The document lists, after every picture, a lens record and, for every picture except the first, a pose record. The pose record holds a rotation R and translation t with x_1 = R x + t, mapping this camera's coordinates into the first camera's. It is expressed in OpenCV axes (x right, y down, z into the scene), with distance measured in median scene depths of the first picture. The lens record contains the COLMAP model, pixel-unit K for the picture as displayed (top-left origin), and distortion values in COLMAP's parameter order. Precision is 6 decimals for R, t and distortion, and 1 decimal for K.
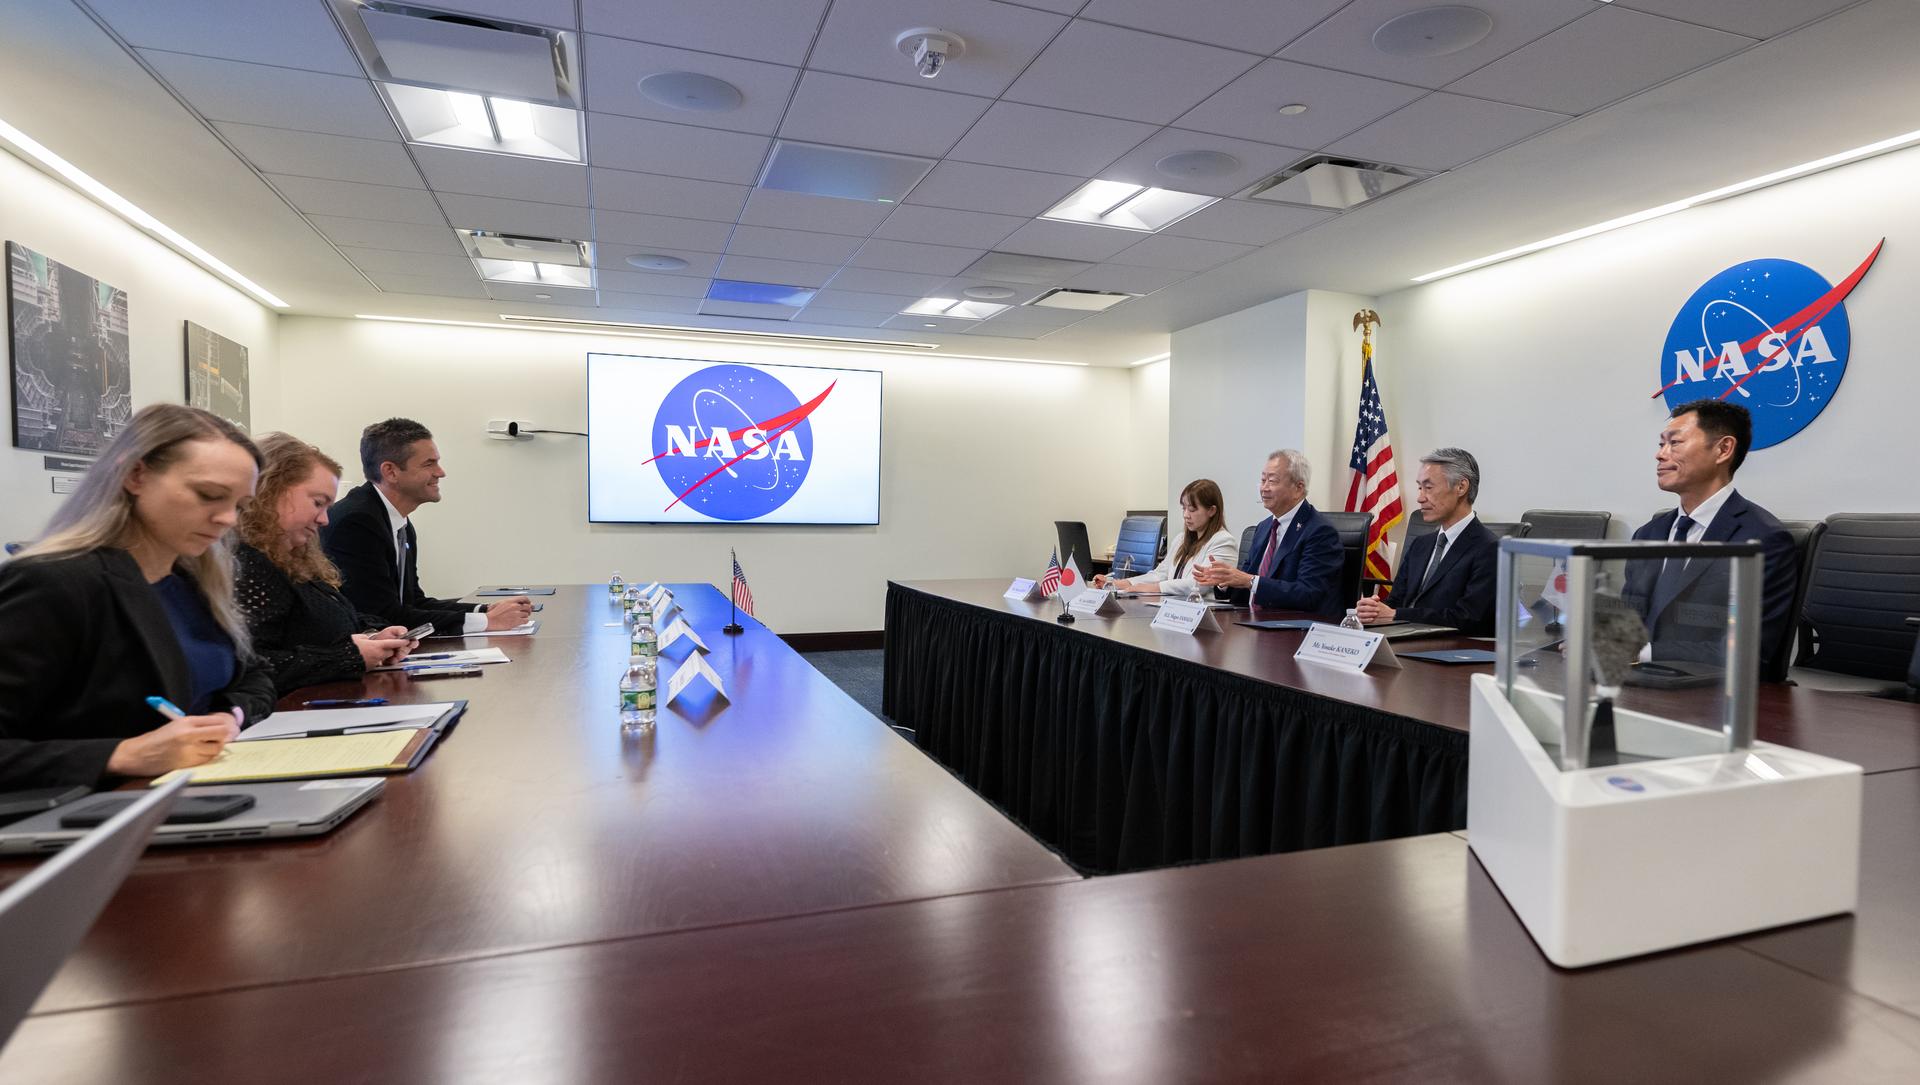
lens RADIAL K [[1037.9, 0, 1019.6], [0, 1037.9, 575.0], [0, 0, 1]] dist [-0.001552, 0.000768]
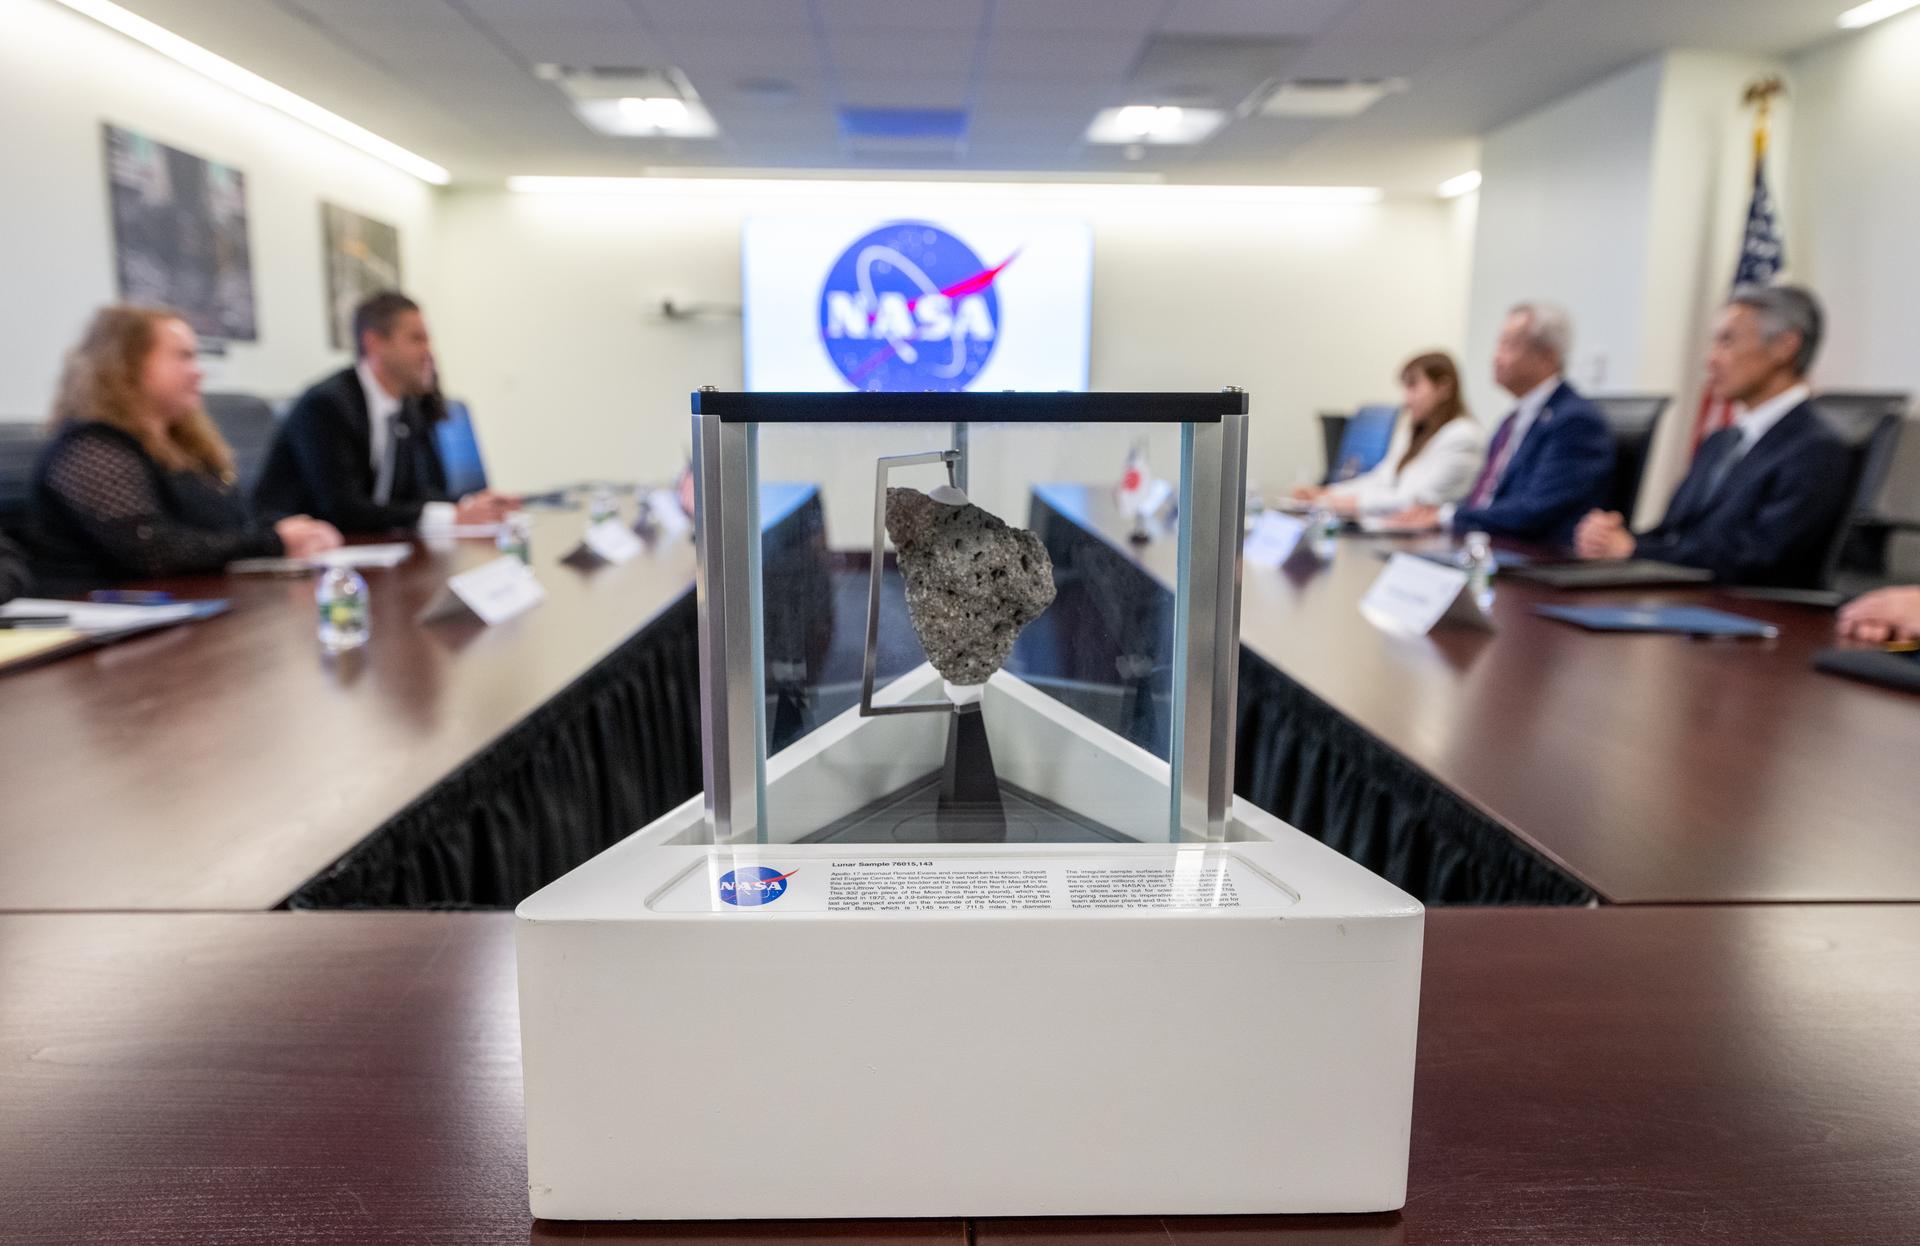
lens RADIAL K [[1237.1, 0, 958.6], [0, 1237.1, 620.1], [0, 0, 1]] dist [-0.005956, -0.001480]
pose [[0.941555, 0.056378, -0.332107, 0.159169], [-0.019521, 0.993371, 0.113286, 0.002363], [0.336293, -0.100182, 0.936414, 0.097486]]
